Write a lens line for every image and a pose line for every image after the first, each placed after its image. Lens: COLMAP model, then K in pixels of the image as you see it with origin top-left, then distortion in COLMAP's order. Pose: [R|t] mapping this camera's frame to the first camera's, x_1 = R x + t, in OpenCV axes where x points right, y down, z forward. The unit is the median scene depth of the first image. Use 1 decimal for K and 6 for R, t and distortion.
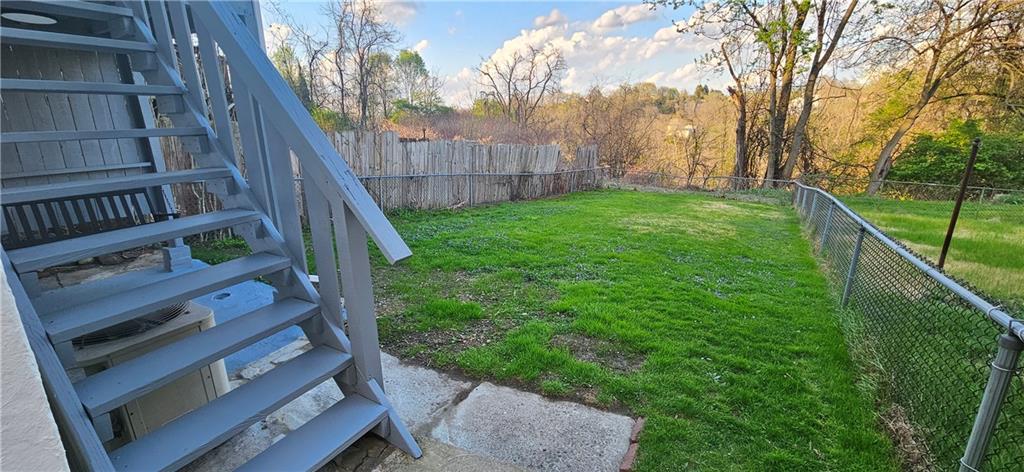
lens RADIAL K [[417.1, 0, 513.8], [0, 417.1, 235.4], [0, 0, 1]] dist [0.004873, -0.000505]
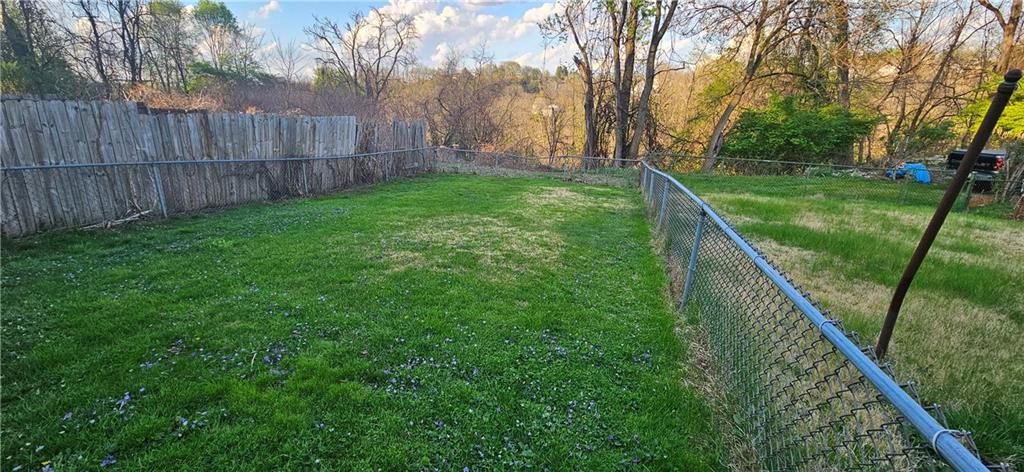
lens RADIAL K [[417.1, 0, 510.6], [0, 417.1, 235.7], [0, 0, 1]] dist [0.004873, -0.000505]
pose [[0.958616, -0.071703, 0.275524, 0.101457], [0.058098, 0.996669, 0.057237, -0.024892], [-0.278710, -0.038861, 0.959589, 0.147769]]
